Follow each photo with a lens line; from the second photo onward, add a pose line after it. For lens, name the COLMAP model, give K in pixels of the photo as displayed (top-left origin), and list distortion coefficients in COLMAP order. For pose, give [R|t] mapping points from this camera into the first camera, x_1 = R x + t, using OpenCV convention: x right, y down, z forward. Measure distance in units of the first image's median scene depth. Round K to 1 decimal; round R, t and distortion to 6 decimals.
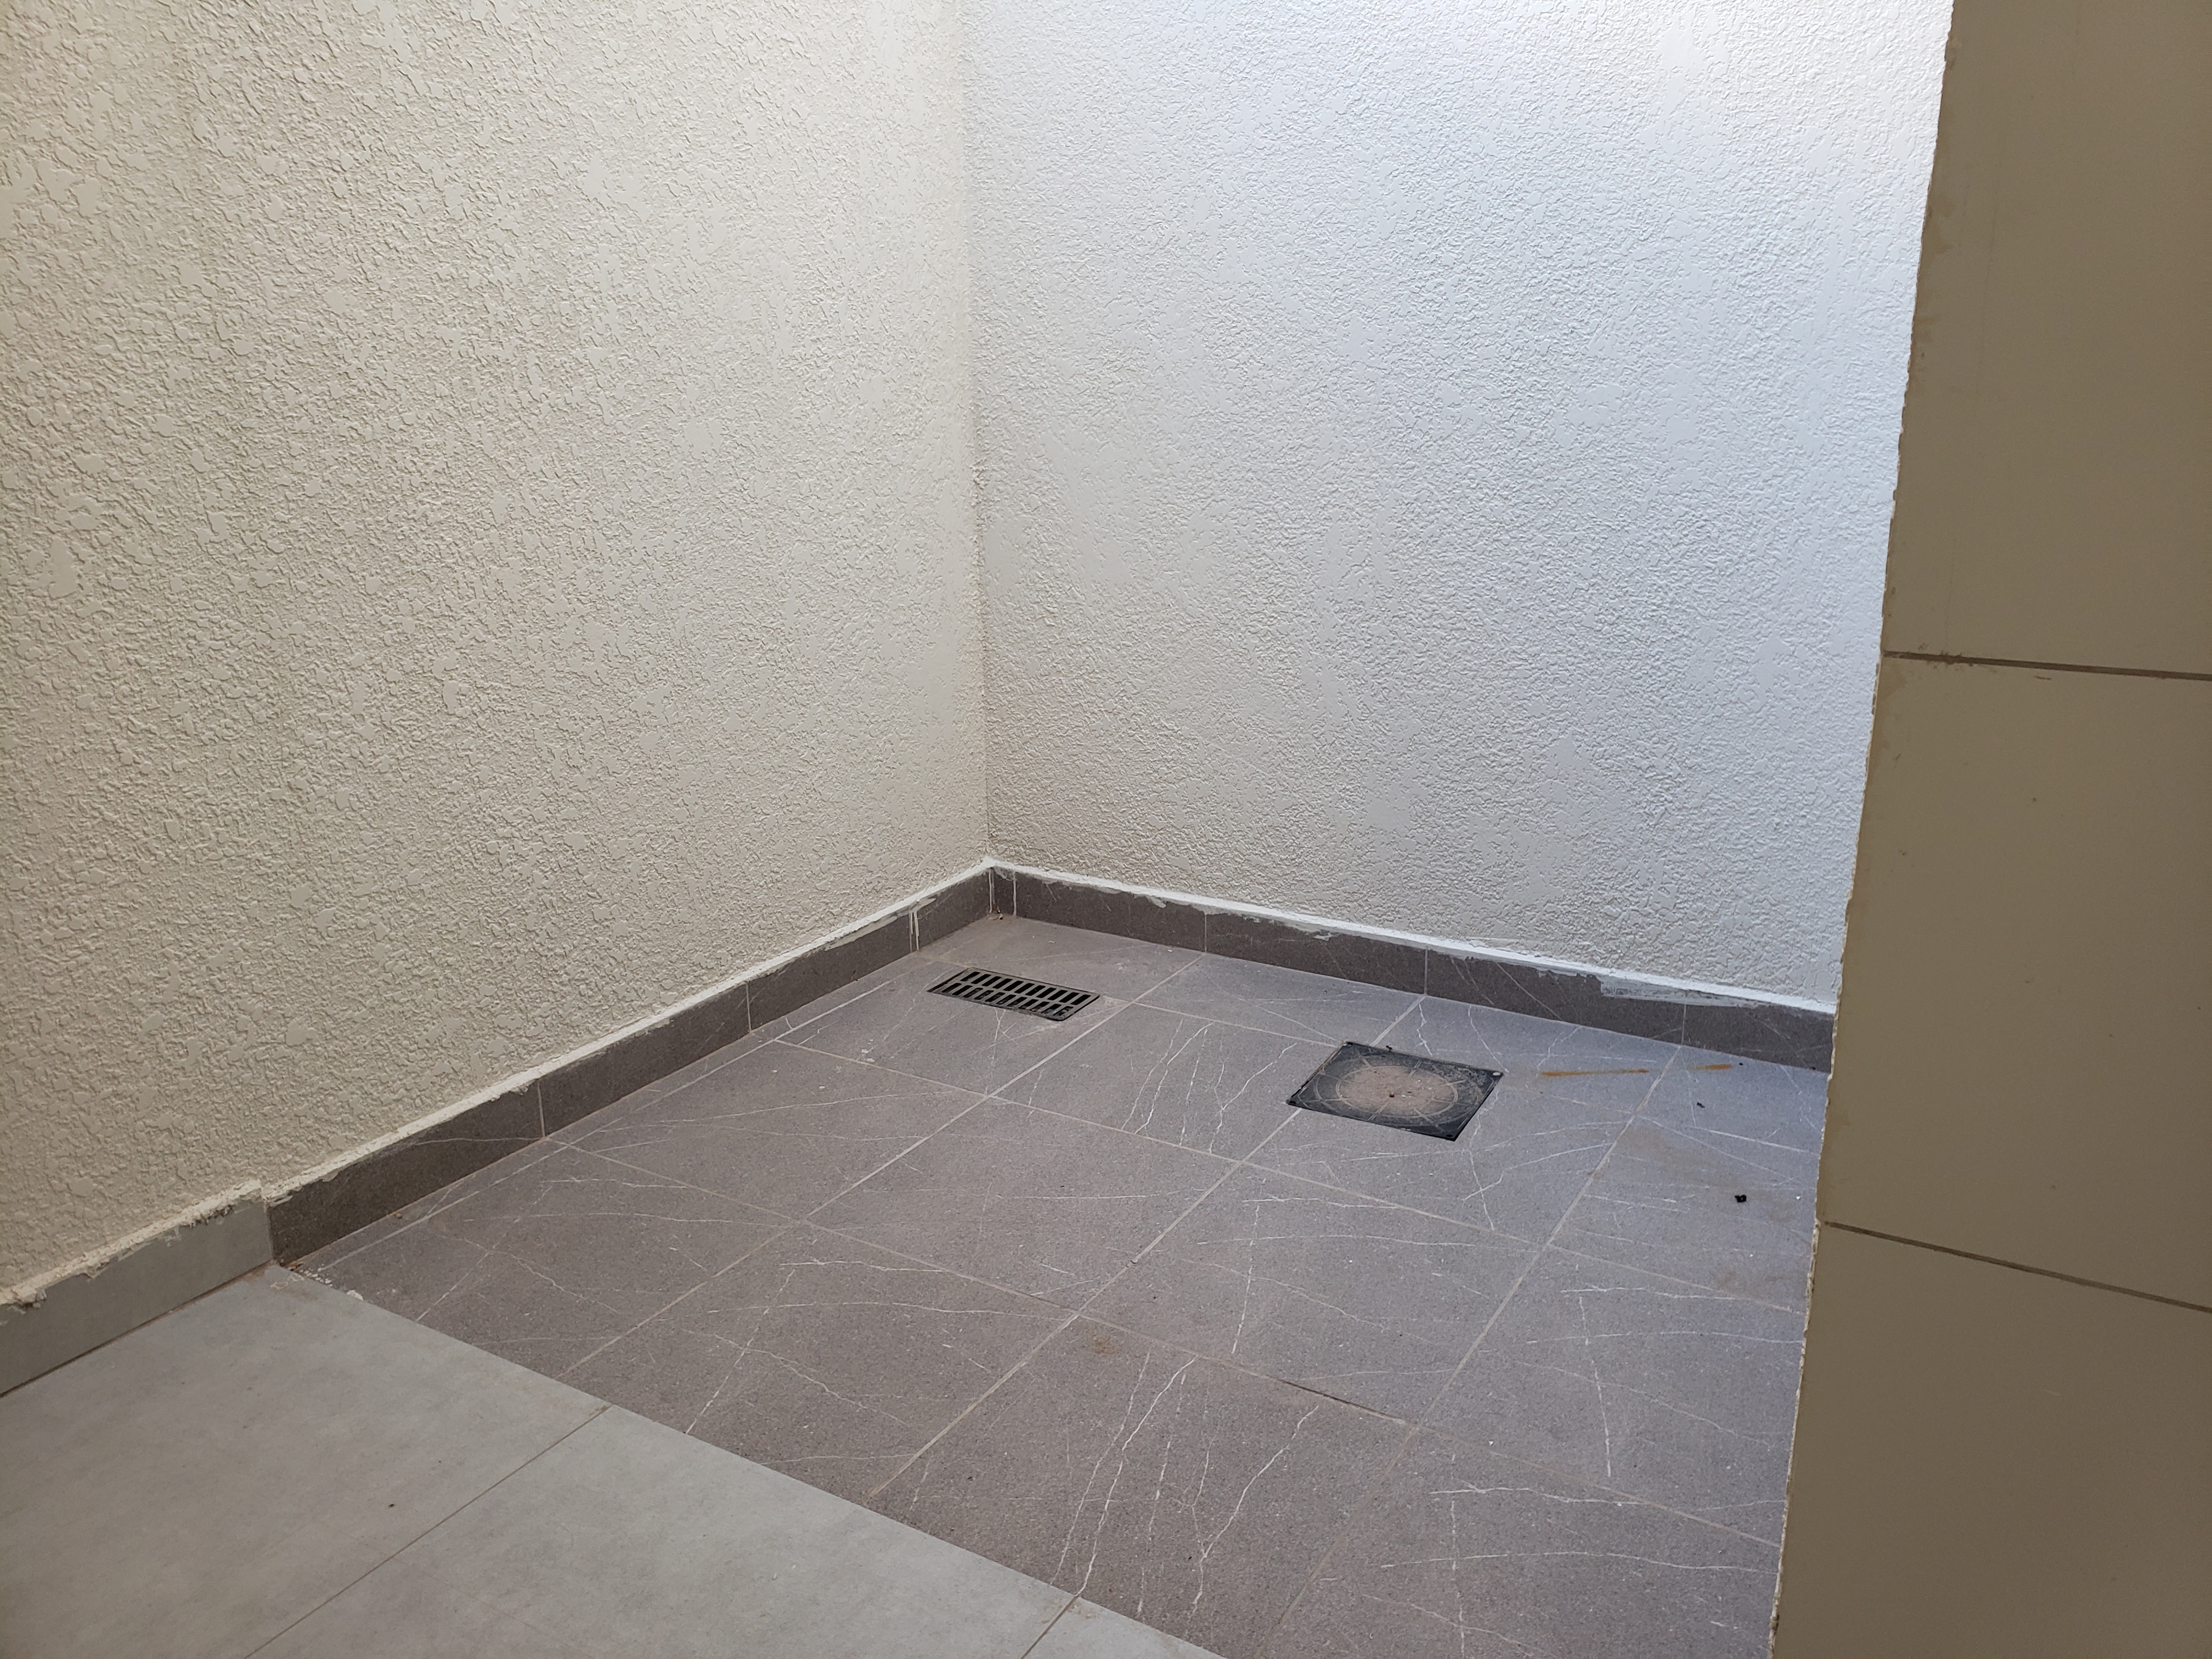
lens RADIAL K [[1751.7, 0, 1113.5], [0, 1751.7, 821.8], [0, 0, 1]] dist [0.042911, -0.027845]
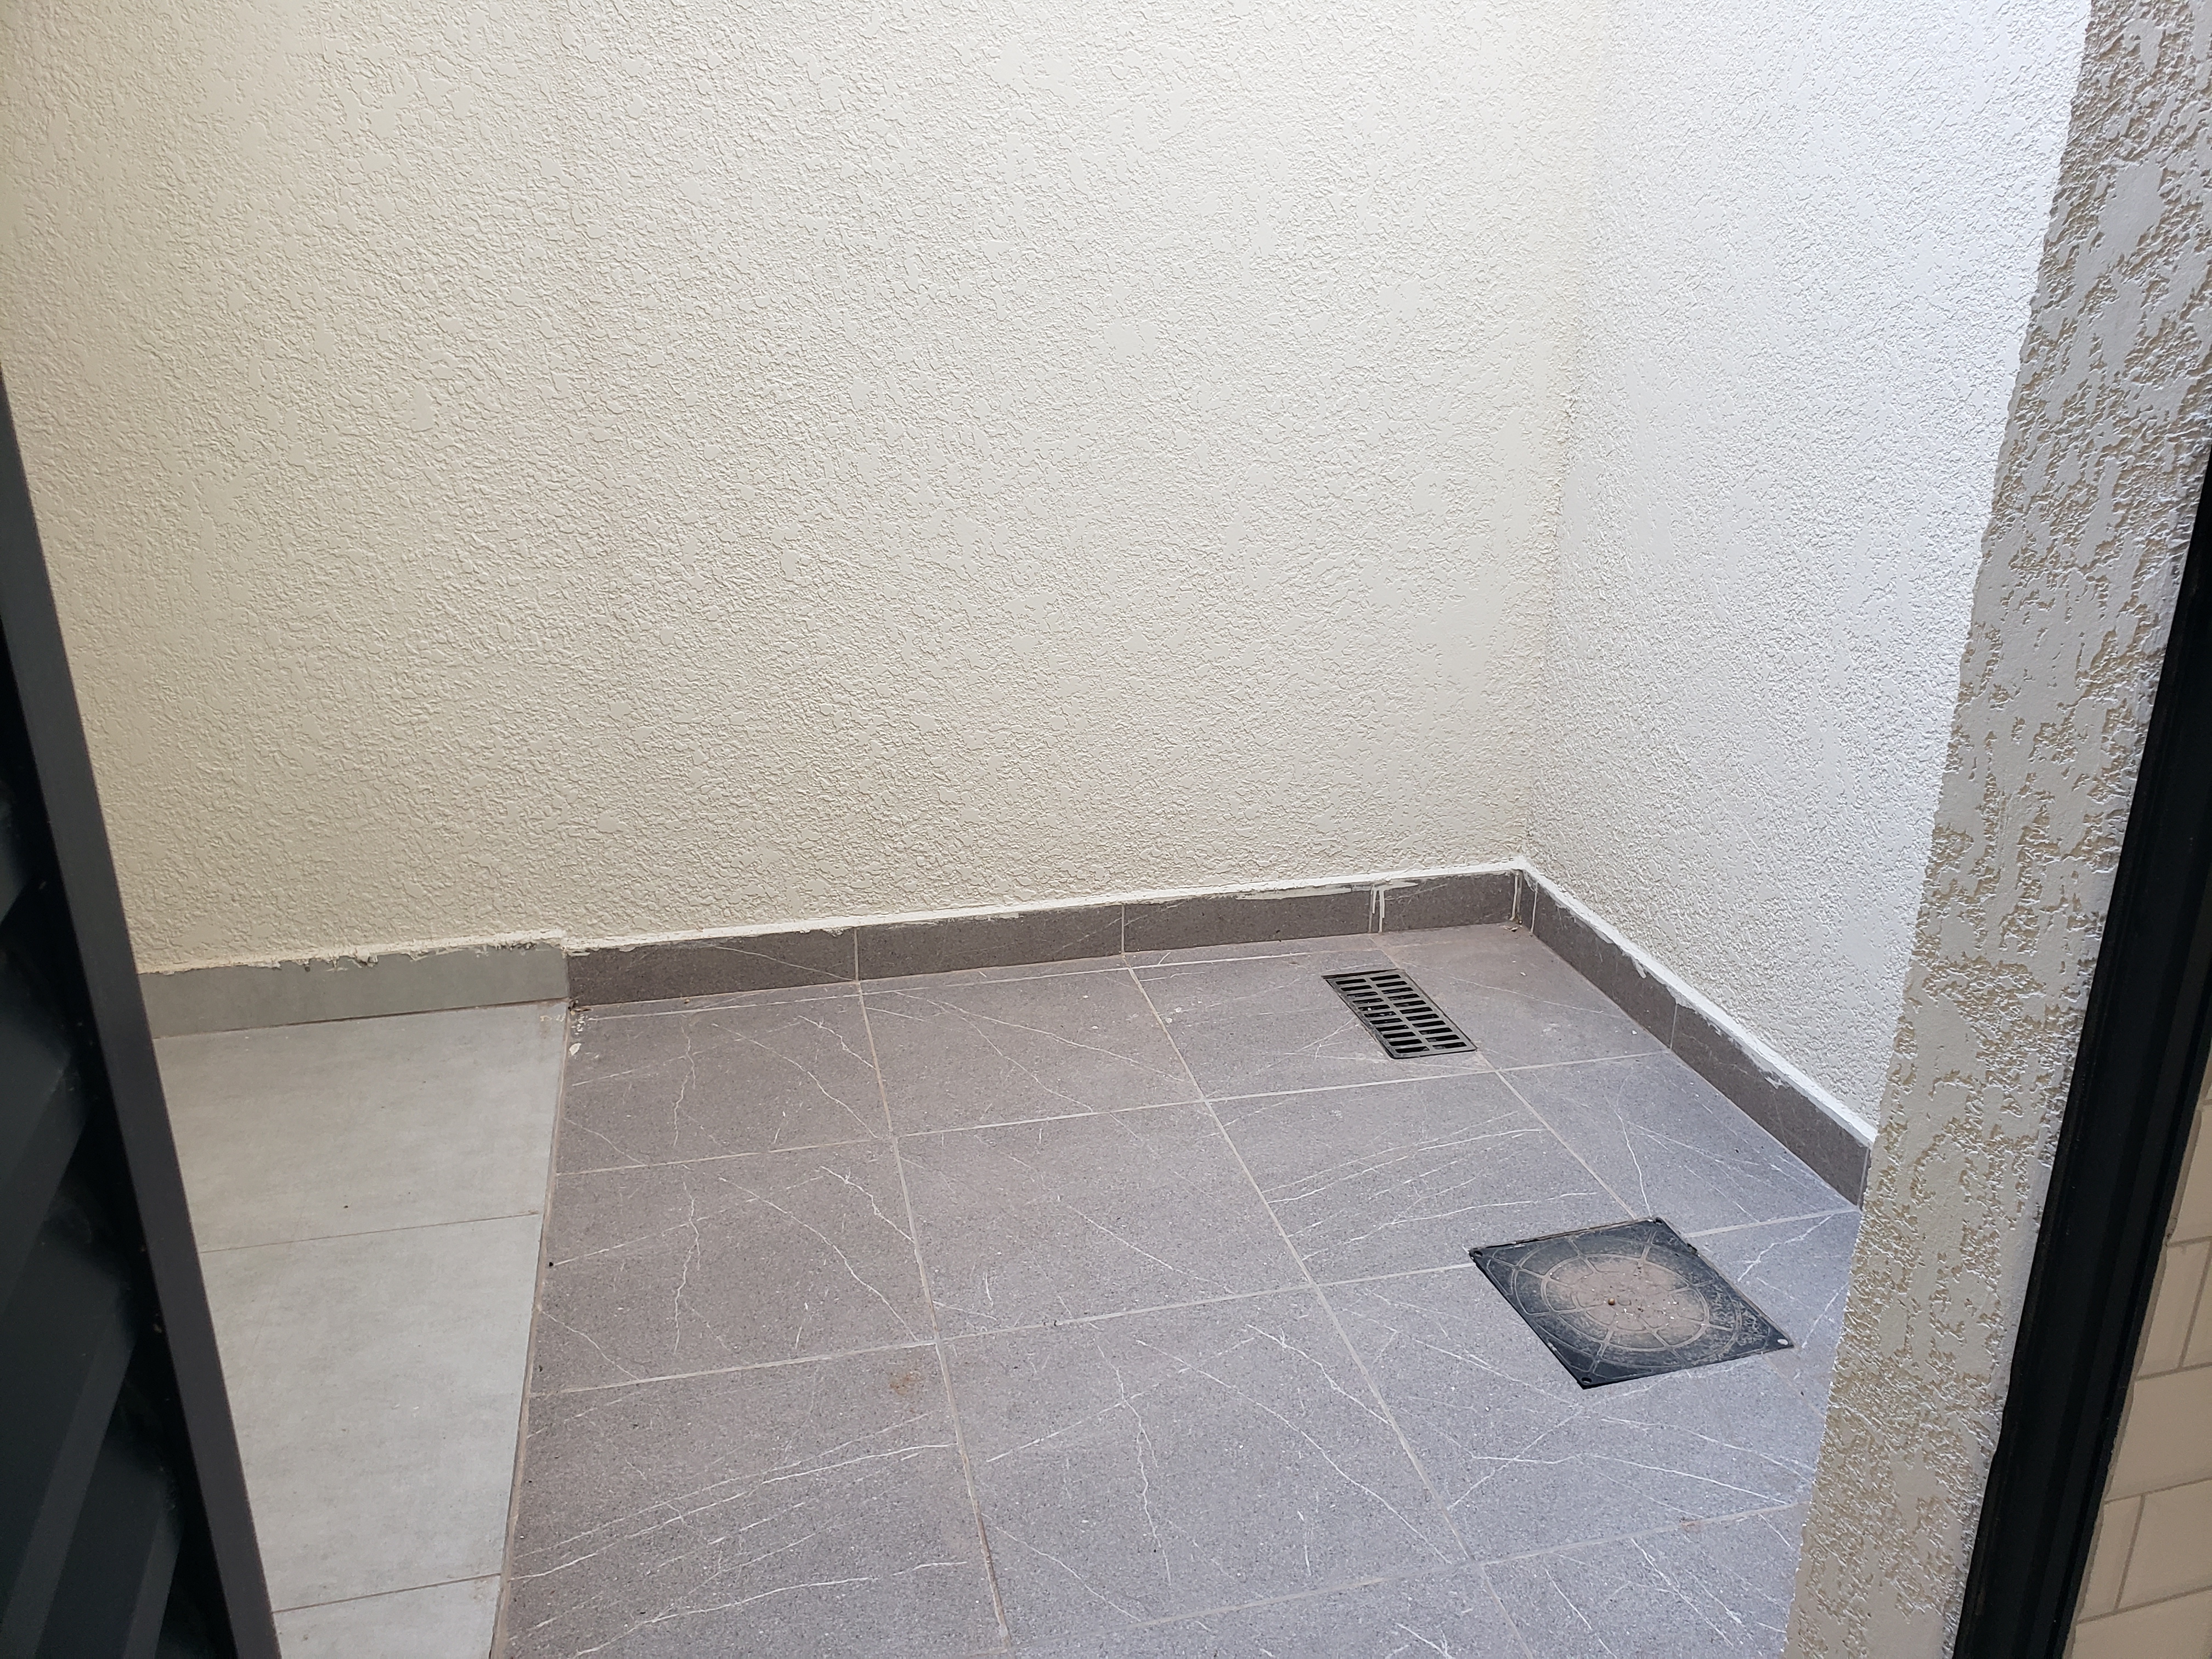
lens RADIAL K [[1751.7, 0, 1120.3], [0, 1751.7, 823.8], [0, 0, 1]] dist [0.042911, -0.027845]
pose [[0.696241, 0.261010, -0.668671, 0.520389], [-0.213017, 0.964713, 0.154768, -0.124475], [0.685472, 0.034683, 0.727273, 0.350401]]
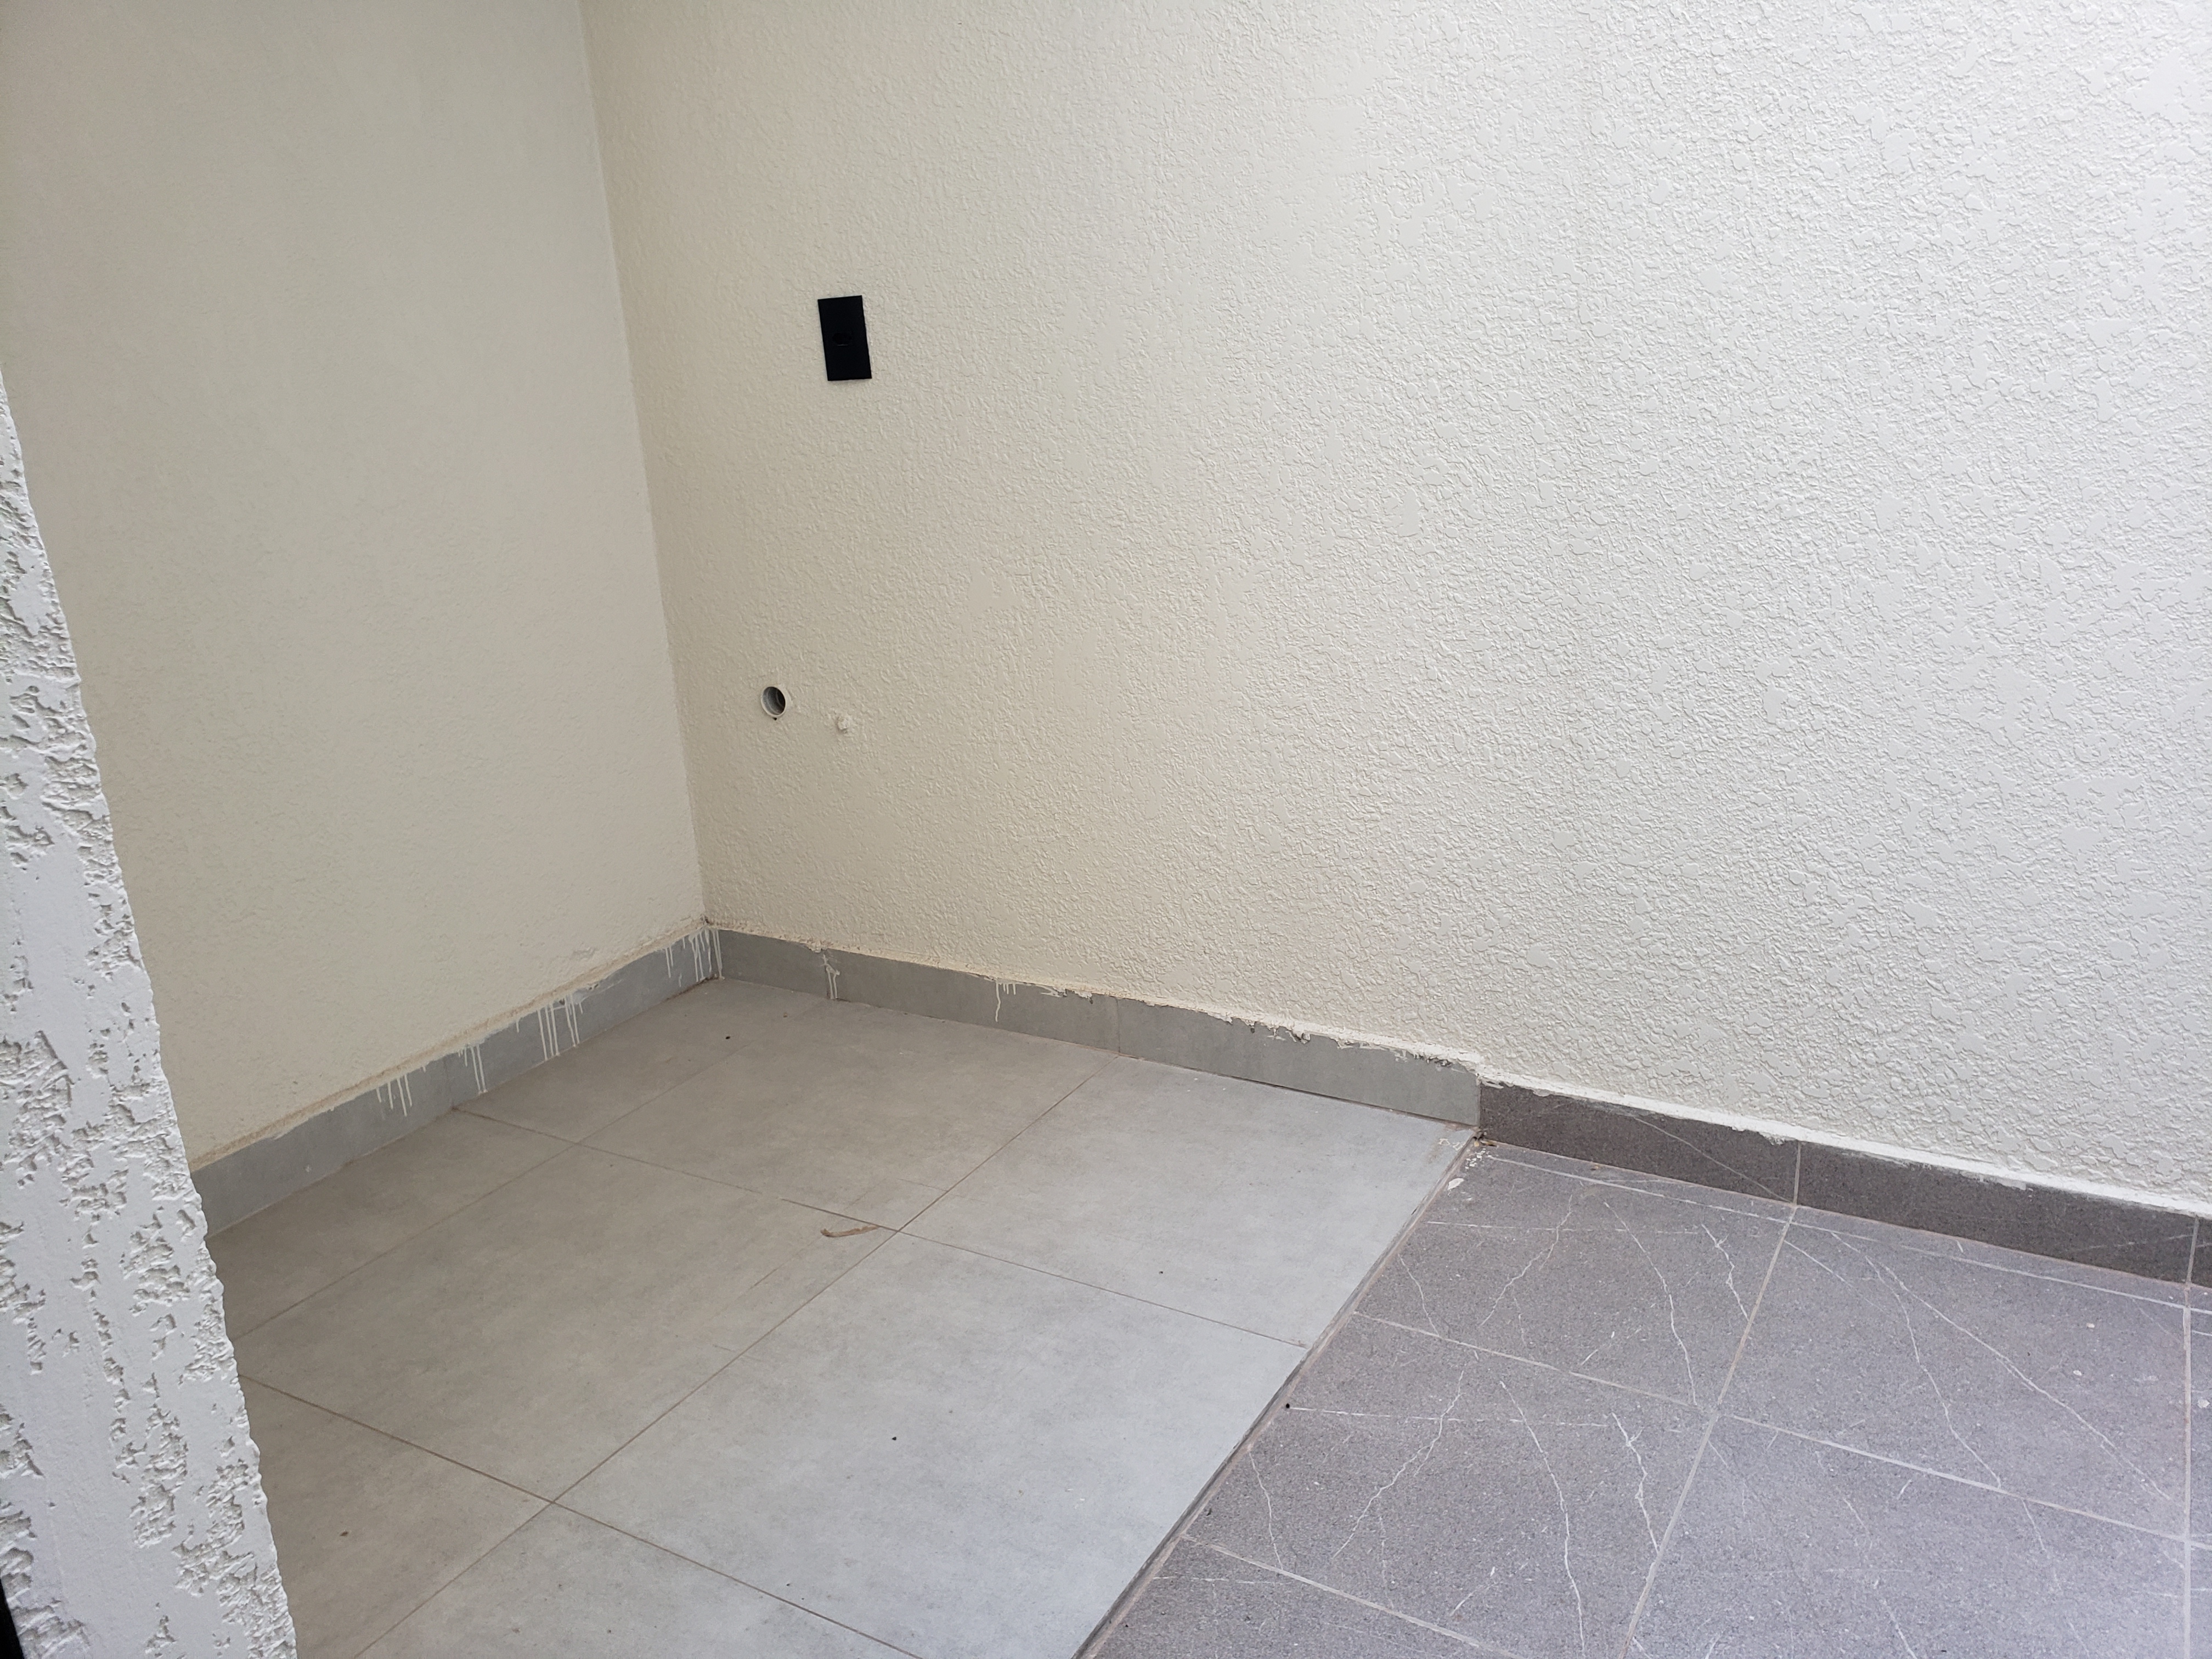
lens RADIAL K [[1751.7, 0, 1090.9], [0, 1751.7, 820.4], [0, 0, 1]] dist [0.042911, -0.027845]
pose [[-0.006576, 0.306103, -0.951976, 0.511422], [-0.221448, 0.927914, 0.299895, -0.207521], [0.975150, 0.212785, 0.061684, 0.594349]]
